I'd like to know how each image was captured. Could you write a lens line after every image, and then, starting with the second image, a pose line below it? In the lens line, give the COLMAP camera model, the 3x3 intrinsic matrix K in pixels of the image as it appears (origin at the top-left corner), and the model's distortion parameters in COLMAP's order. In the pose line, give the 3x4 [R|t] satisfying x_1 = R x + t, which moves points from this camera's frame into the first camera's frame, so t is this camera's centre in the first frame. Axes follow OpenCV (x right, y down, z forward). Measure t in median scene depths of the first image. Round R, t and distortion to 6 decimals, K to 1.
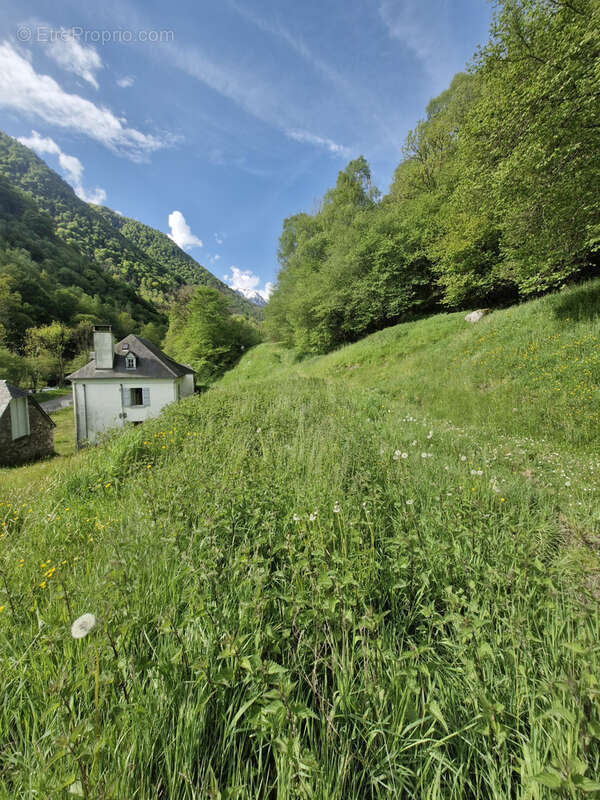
lens RADIAL K [[312.8, 0, 297.3], [0, 312.8, 396.3], [0, 0, 1]] dist [0.004924, -0.002977]
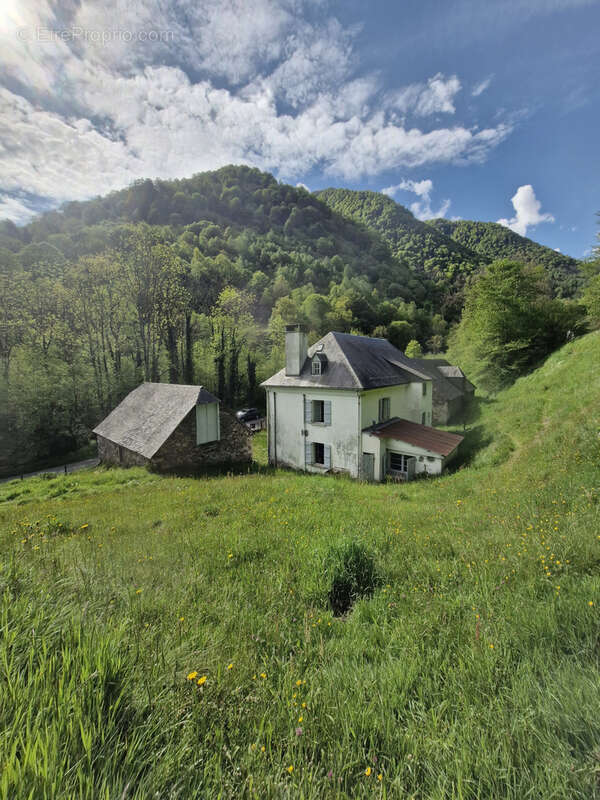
lens RADIAL K [[311.8, 0, 301.4], [0, 311.8, 398.5], [0, 0, 1]] dist [-0.002343, -0.000413]
pose [[0.596082, 0.073860, -0.799519, 0.015681], [-0.071015, 0.996707, 0.039132, -0.011189], [0.799777, 0.033452, 0.599365, 0.094386]]
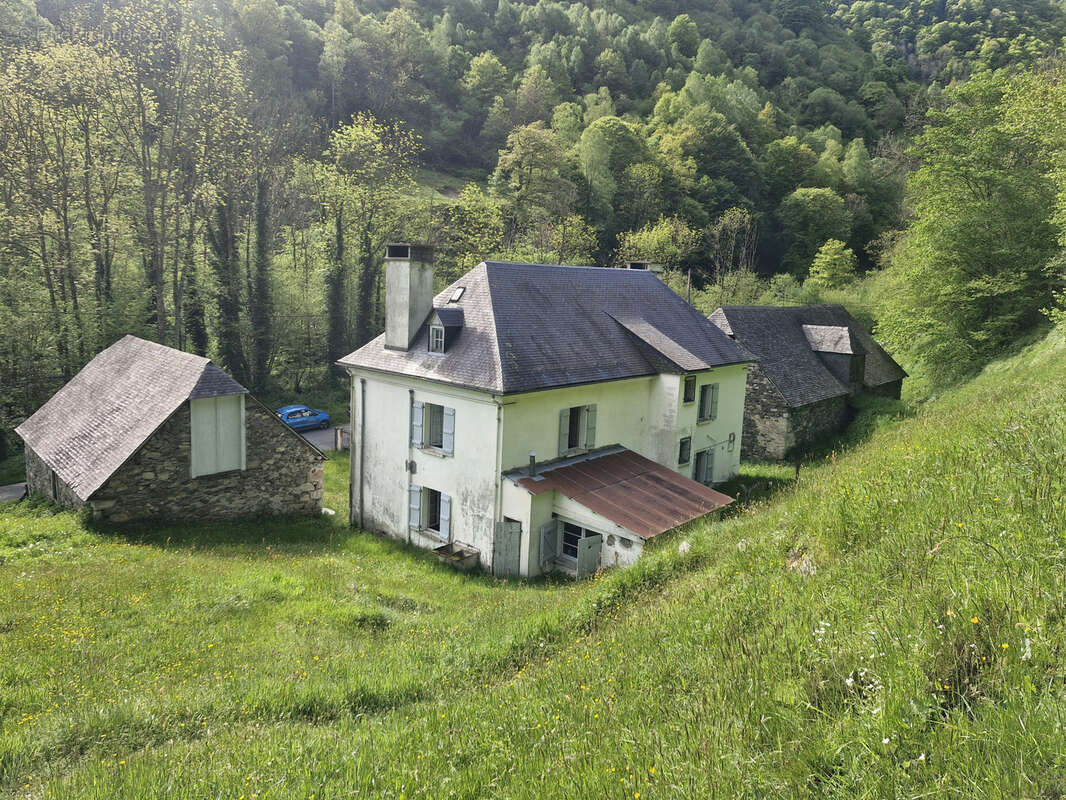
lens RADIAL K [[729.1, 0, 539.9], [0, 729.1, 395.2], [0, 0, 1]] dist [0.070194, -0.066190]
pose [[0.532328, 0.154487, -0.832322, 0.057486], [-0.127283, 0.986636, 0.101723, -0.027803], [0.836914, 0.051791, 0.544878, 0.116557]]
